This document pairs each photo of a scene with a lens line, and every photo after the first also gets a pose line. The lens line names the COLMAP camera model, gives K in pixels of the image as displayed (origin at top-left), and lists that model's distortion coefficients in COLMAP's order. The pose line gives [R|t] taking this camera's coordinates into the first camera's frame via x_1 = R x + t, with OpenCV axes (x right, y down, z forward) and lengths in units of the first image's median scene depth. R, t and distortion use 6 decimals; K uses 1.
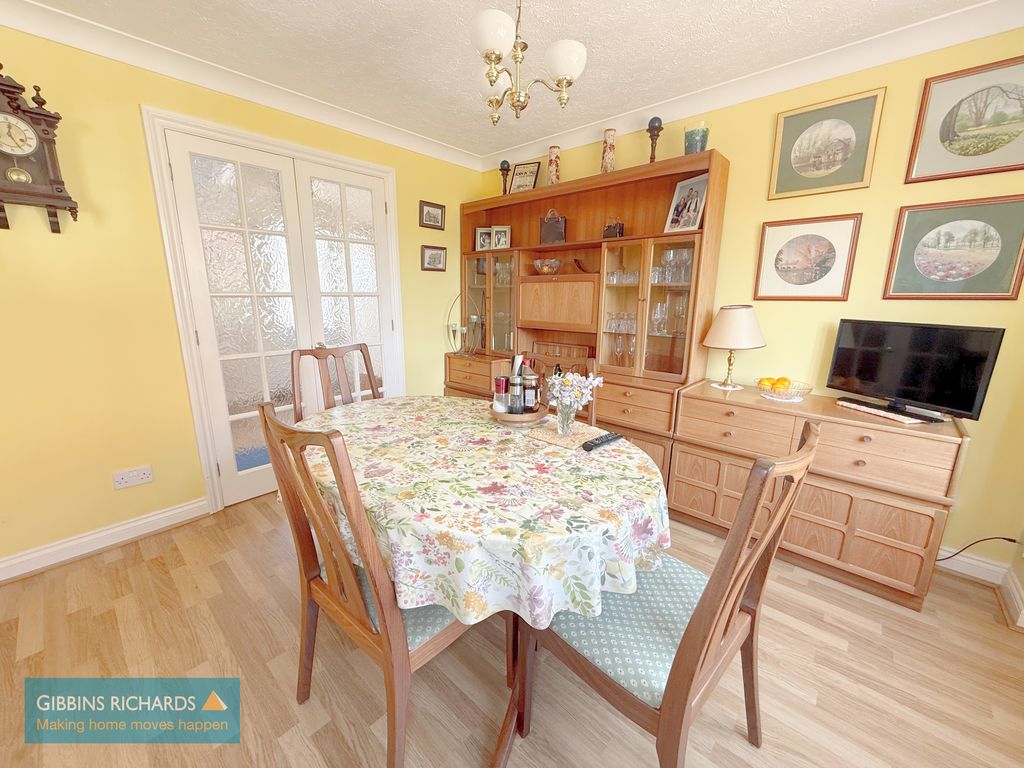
lens RADIAL K [[408.5, 0, 514.4], [0, 408.5, 386.0], [0, 0, 1]] dist [0.000402, -0.000229]
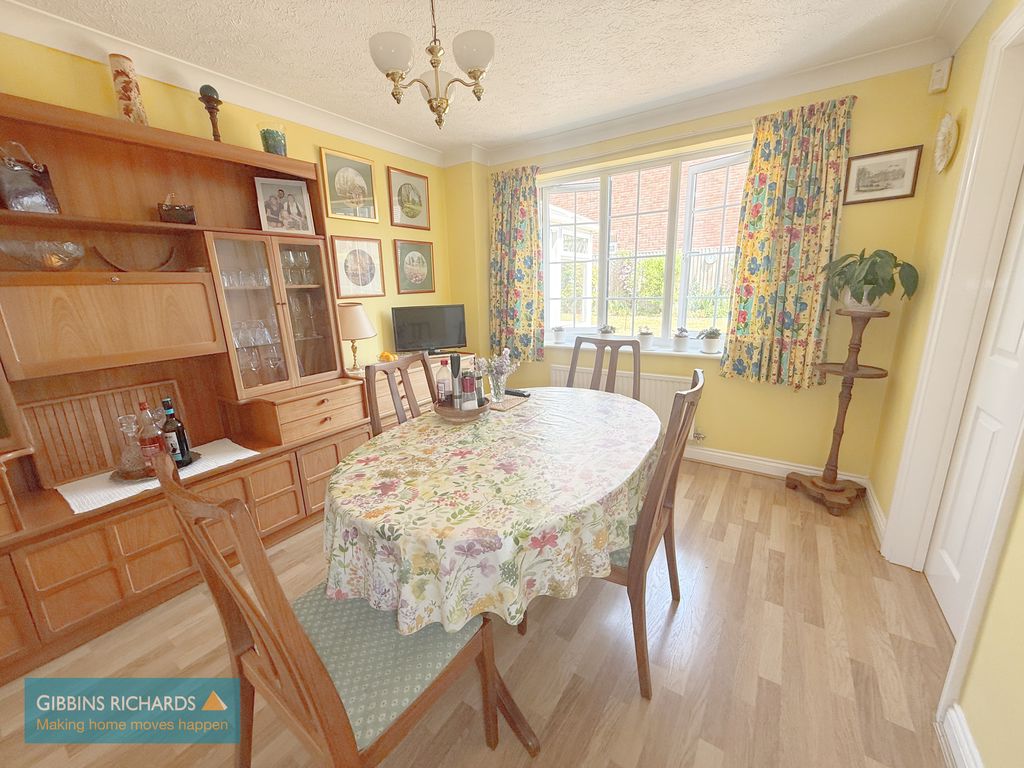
lens RADIAL K [[408.5, 0, 516.9], [0, 408.5, 383.2], [0, 0, 1]] dist [0.000402, -0.000229]
pose [[-0.150725, -0.238600, 0.959350, -0.912956], [0.240934, 0.932308, 0.269728, -0.223939], [-0.958766, 0.271794, -0.083035, 0.841250]]
